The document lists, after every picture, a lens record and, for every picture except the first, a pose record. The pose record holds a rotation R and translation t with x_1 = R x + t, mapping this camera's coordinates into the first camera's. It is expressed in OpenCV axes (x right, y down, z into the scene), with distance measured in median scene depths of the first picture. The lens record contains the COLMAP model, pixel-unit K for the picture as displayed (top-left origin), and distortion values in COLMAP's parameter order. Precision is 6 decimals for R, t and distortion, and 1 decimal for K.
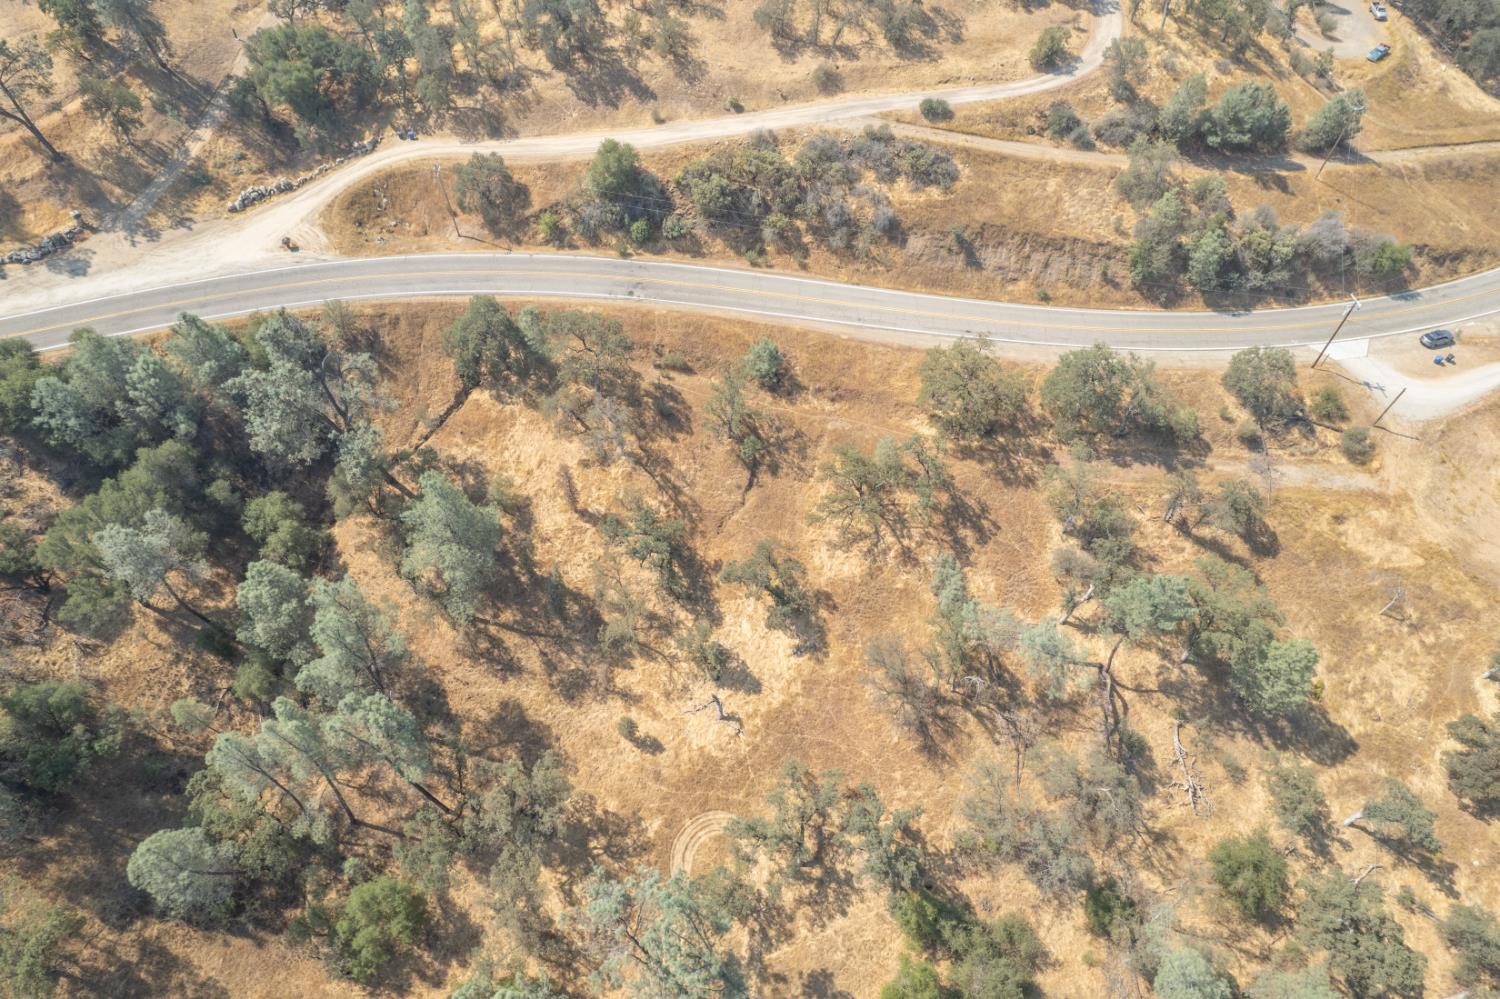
lens RADIAL K [[964.9, 0, 751.5], [0, 964.9, 502.3], [0, 0, 1]] dist [-0.080820, 0.072839]
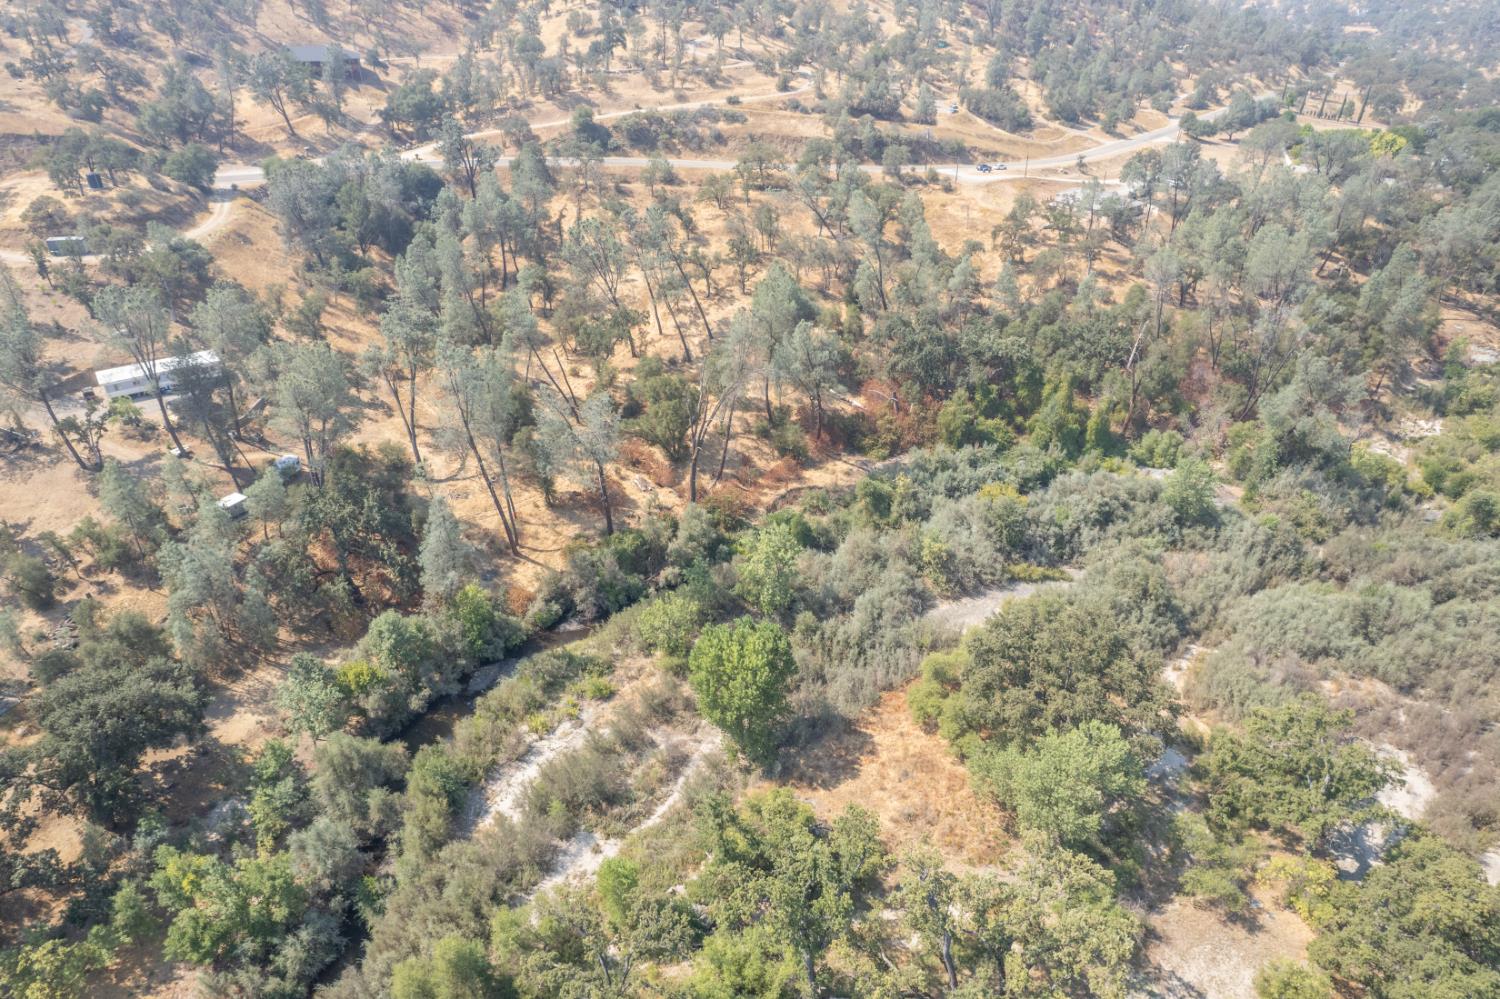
lens RADIAL K [[964.9, 0, 751.5], [0, 964.9, 502.3], [0, 0, 1]] dist [-0.080820, 0.072839]
pose [[0.985316, -0.092380, 0.143591, -0.175070], [0.141896, 0.910789, -0.387722, 1.413523], [-0.094964, 0.402404, 0.910524, -0.655365]]
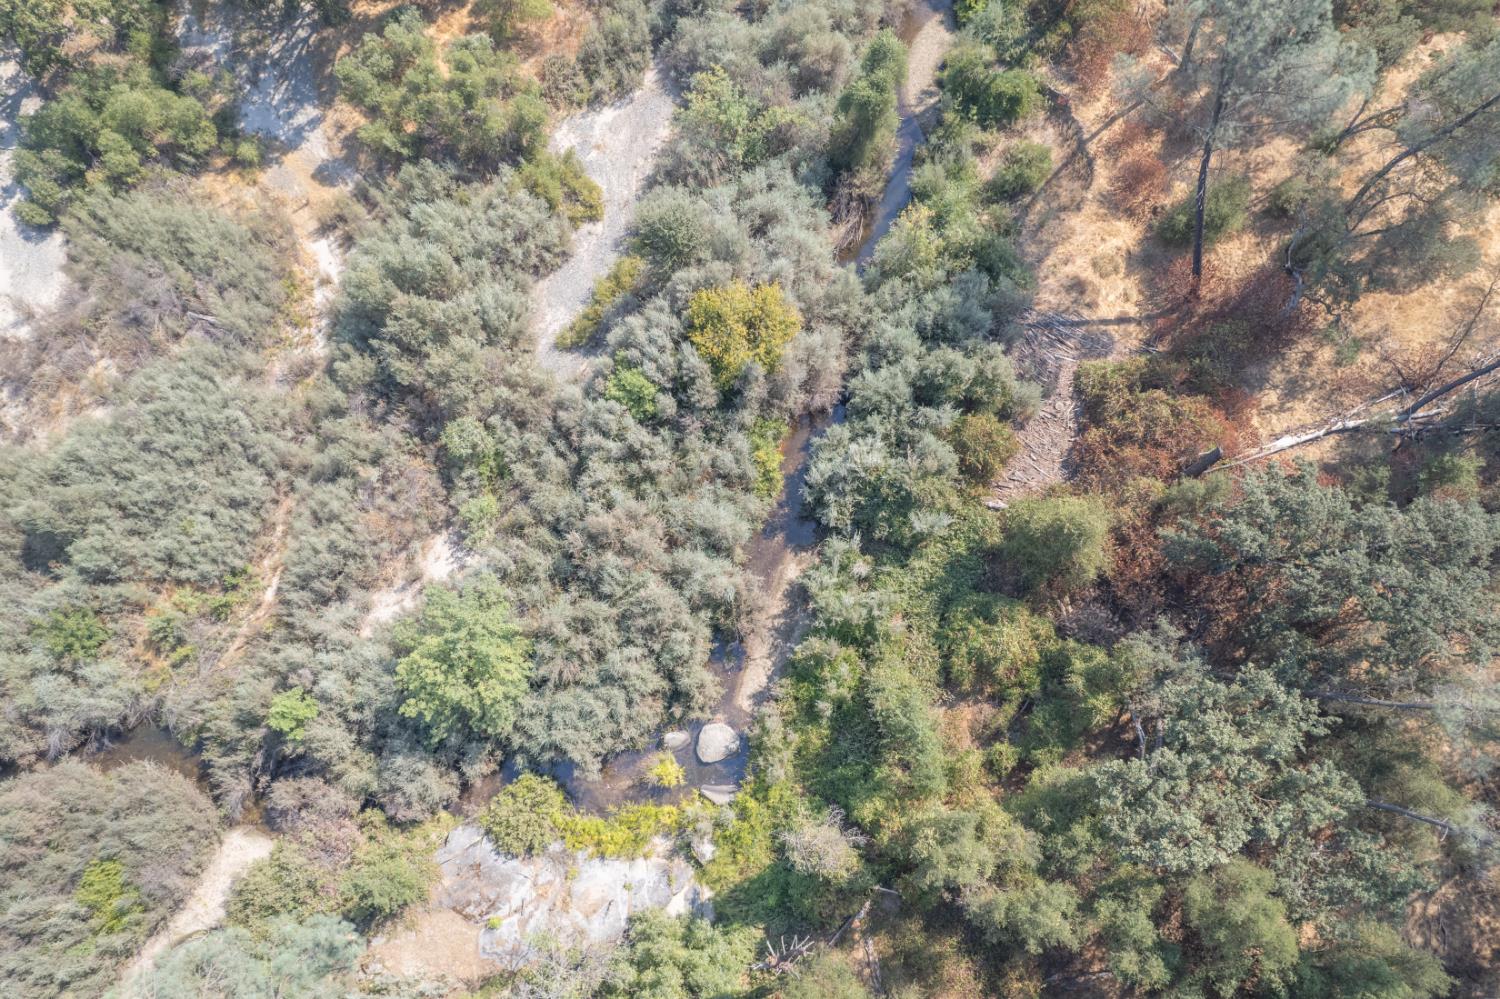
lens RADIAL K [[964.9, 0, 751.5], [0, 964.9, 502.3], [0, 0, 1]] dist [-0.080820, 0.072839]
pose [[-0.524930, 0.816102, -0.241716, 0.594978], [-0.695402, -0.247469, 0.674666, 0.499561], [0.490779, 0.522242, 0.697423, 0.139529]]
